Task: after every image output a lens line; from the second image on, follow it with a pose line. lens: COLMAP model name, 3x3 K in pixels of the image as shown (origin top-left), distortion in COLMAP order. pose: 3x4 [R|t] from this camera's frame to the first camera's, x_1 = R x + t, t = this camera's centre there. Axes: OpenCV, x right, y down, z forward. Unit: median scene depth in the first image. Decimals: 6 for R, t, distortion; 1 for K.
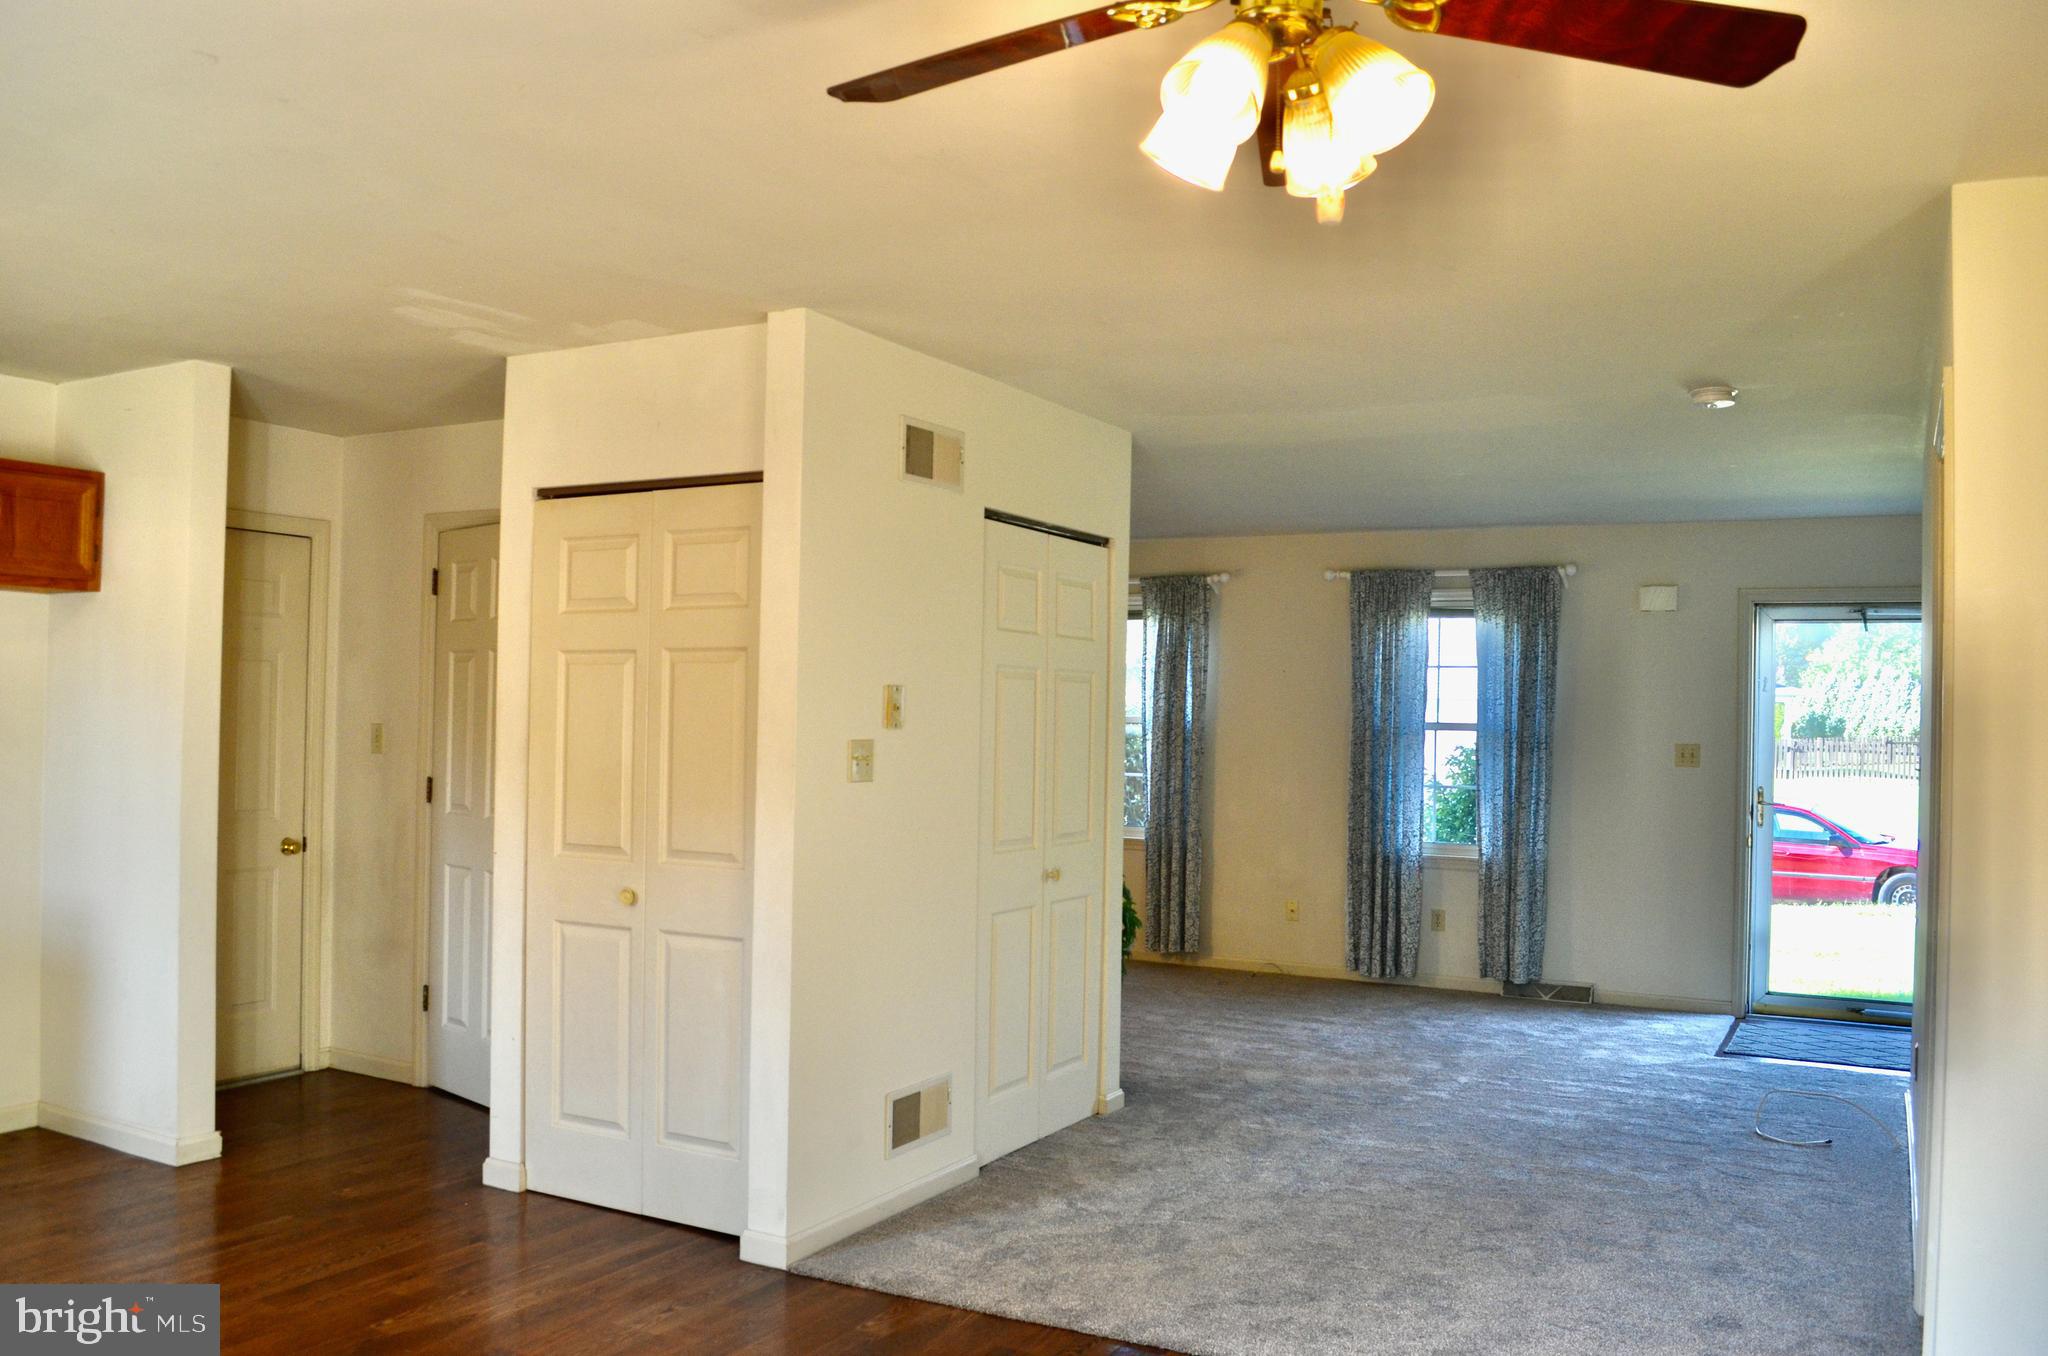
lens RADIAL K [[1615.9, 0, 1034.9], [0, 1615.9, 688.1], [0, 0, 1]] dist [-0.084110, 0.013949]
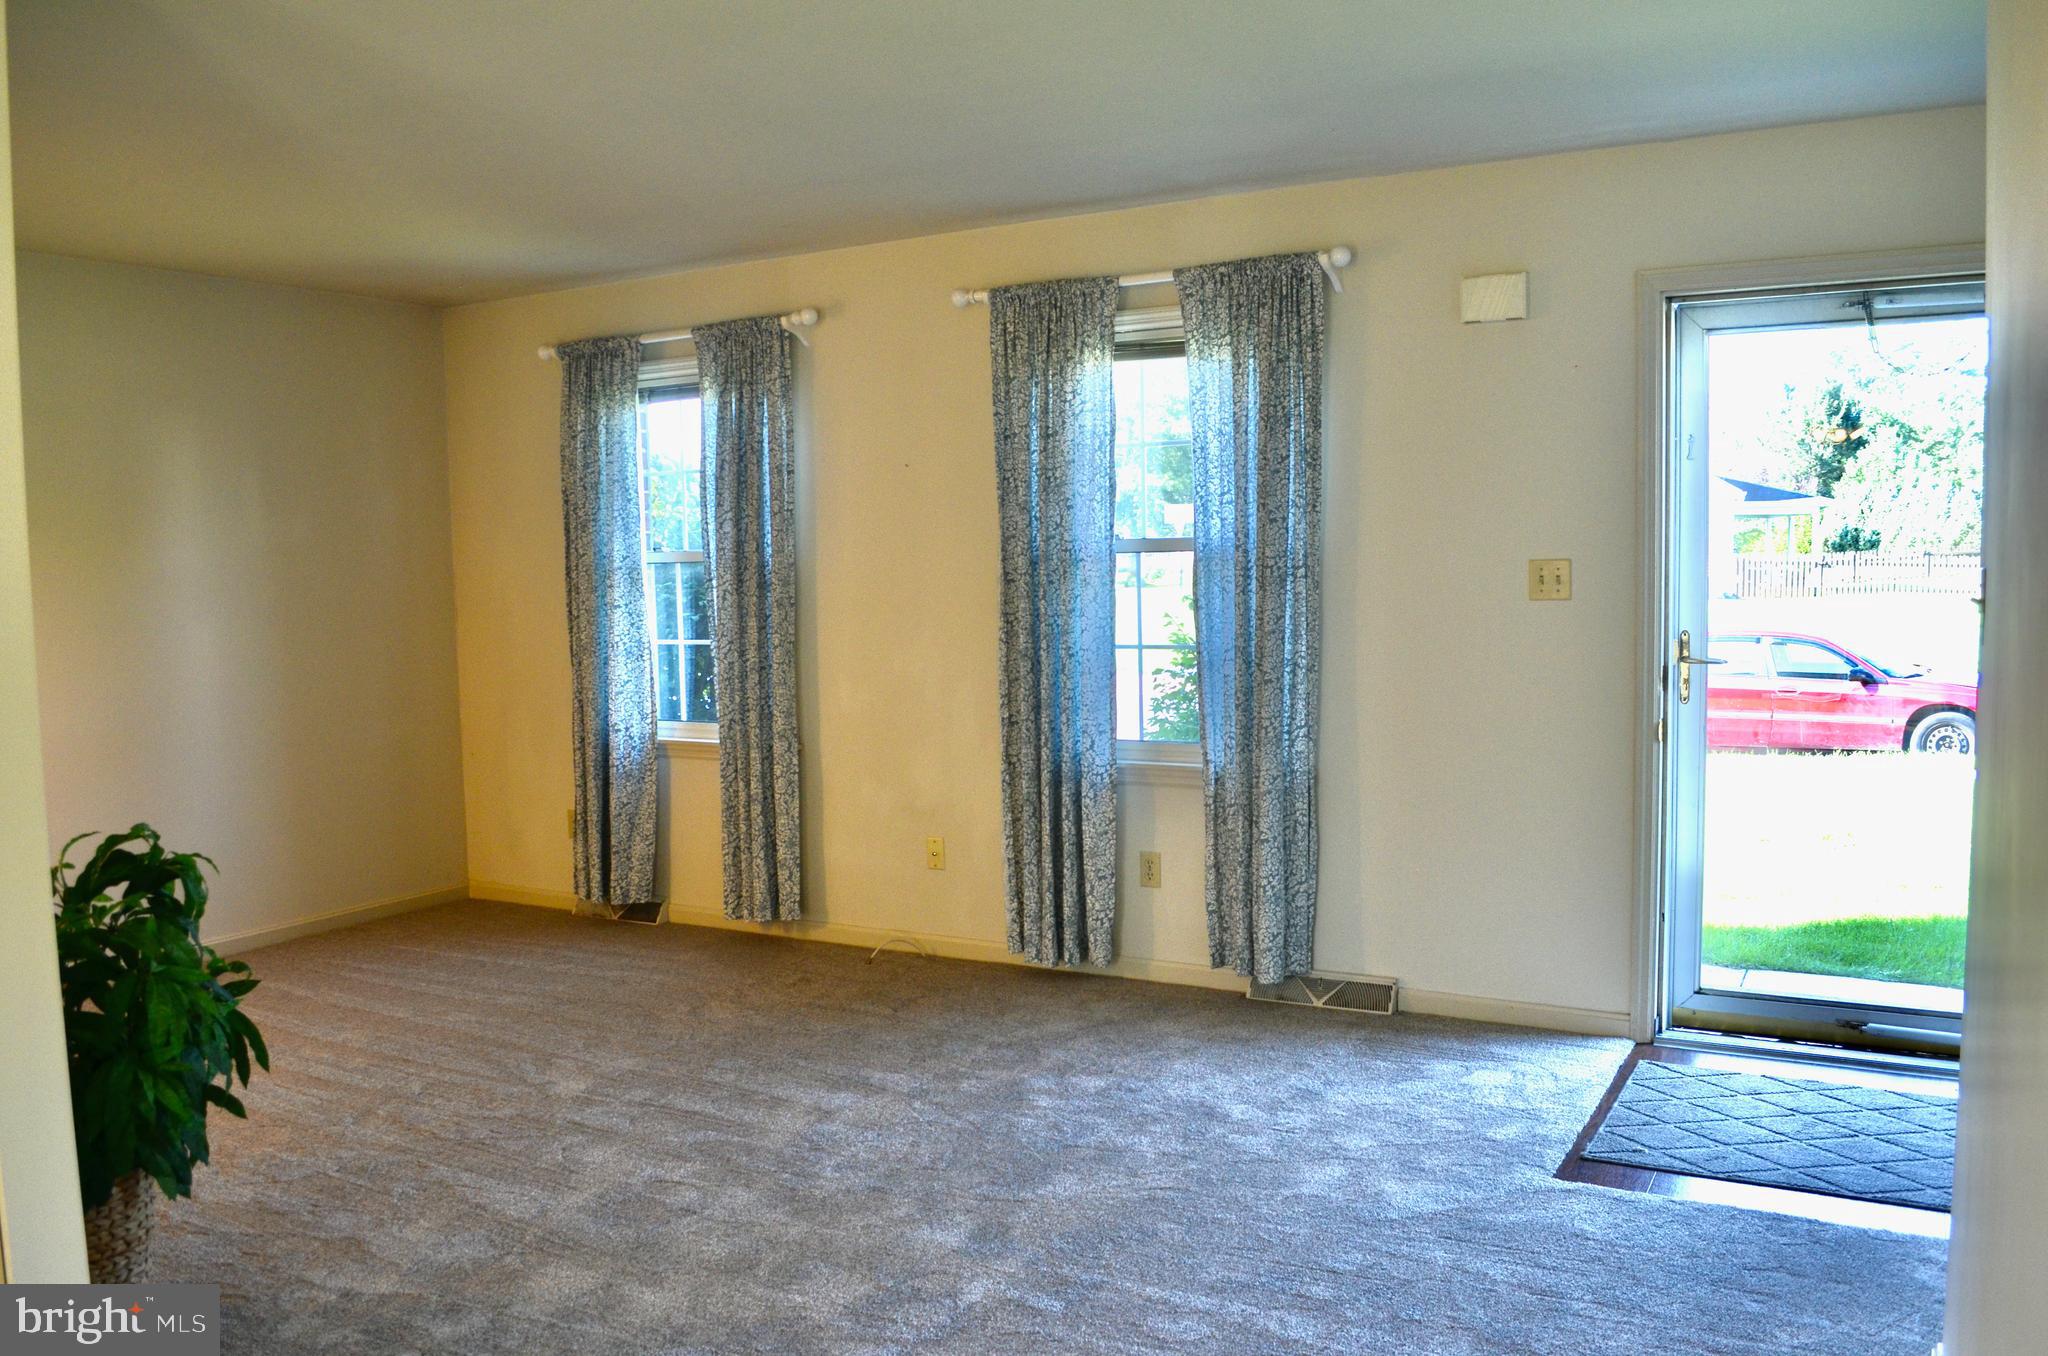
lens RADIAL K [[1615.9, 0, 1034.9], [0, 1615.9, 688.1], [0, 0, 1]] dist [-0.084110, 0.013949]
pose [[0.998986, -0.039545, -0.021536, 0.224643], [0.041430, 0.994558, 0.095590, 0.017837], [0.017639, -0.096385, 0.995188, 0.407506]]
